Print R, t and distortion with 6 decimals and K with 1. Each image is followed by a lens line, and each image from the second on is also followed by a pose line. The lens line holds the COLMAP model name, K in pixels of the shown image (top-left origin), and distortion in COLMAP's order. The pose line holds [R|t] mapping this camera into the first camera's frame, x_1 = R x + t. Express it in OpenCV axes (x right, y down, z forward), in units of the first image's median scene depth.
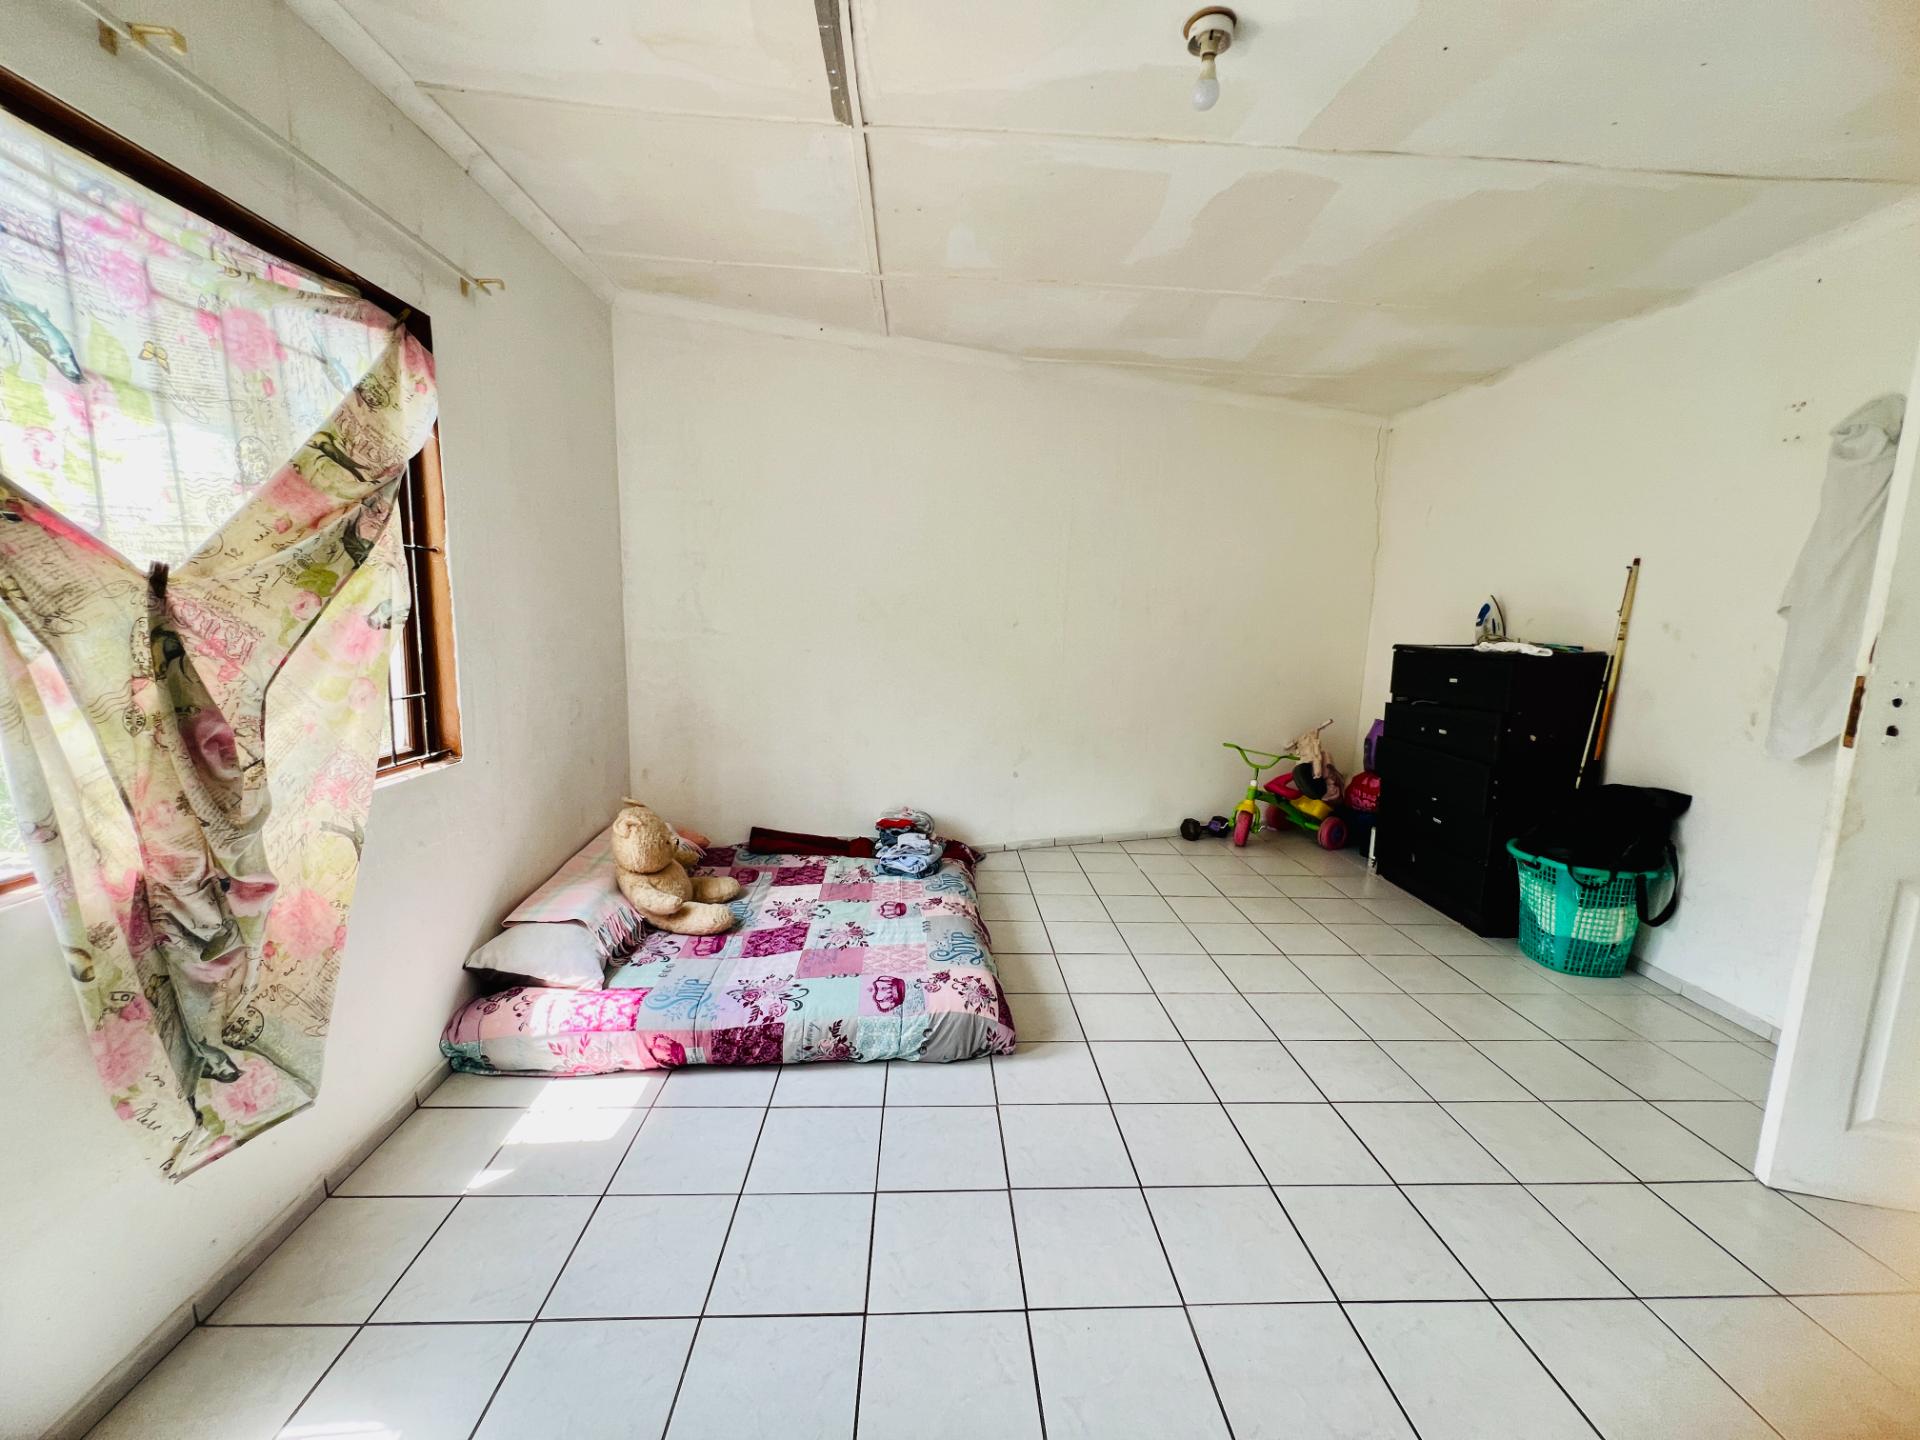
lens RADIAL K [[767.9, 0, 958.1], [0, 767.9, 717.9], [0, 0, 1]] dist [-0.002850, 0.000717]
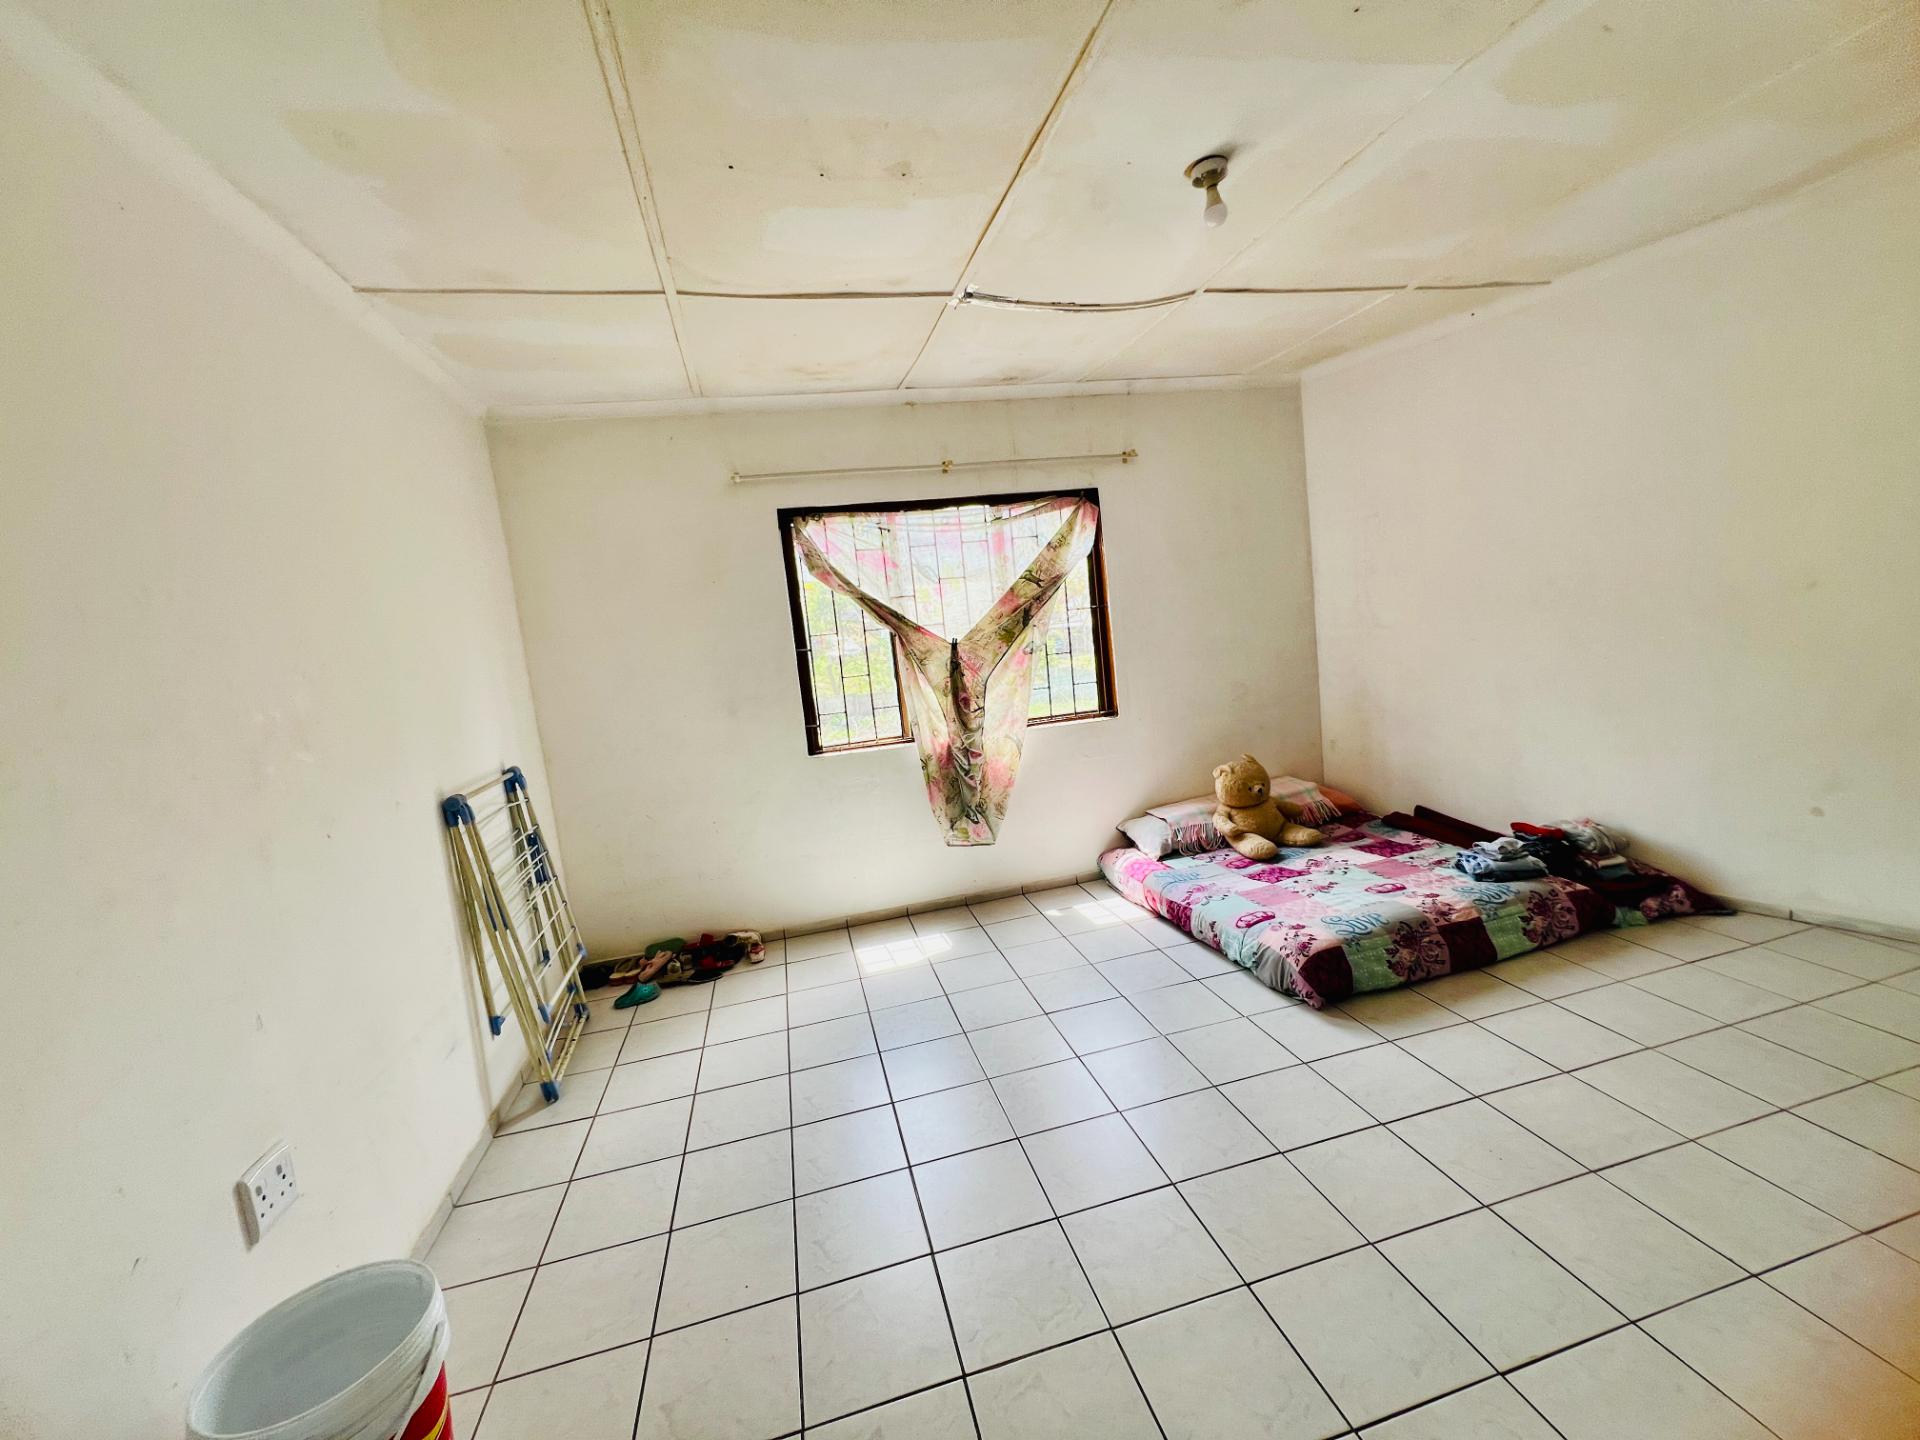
lens RADIAL K [[767.9, 0, 958.1], [0, 767.9, 717.9], [0, 0, 1]] dist [-0.002850, 0.000717]
pose [[0.188974, 0.072060, -0.979335, 1.097331], [-0.028819, 0.997281, 0.067820, -0.057104], [0.981559, 0.015407, 0.190537, 0.265523]]
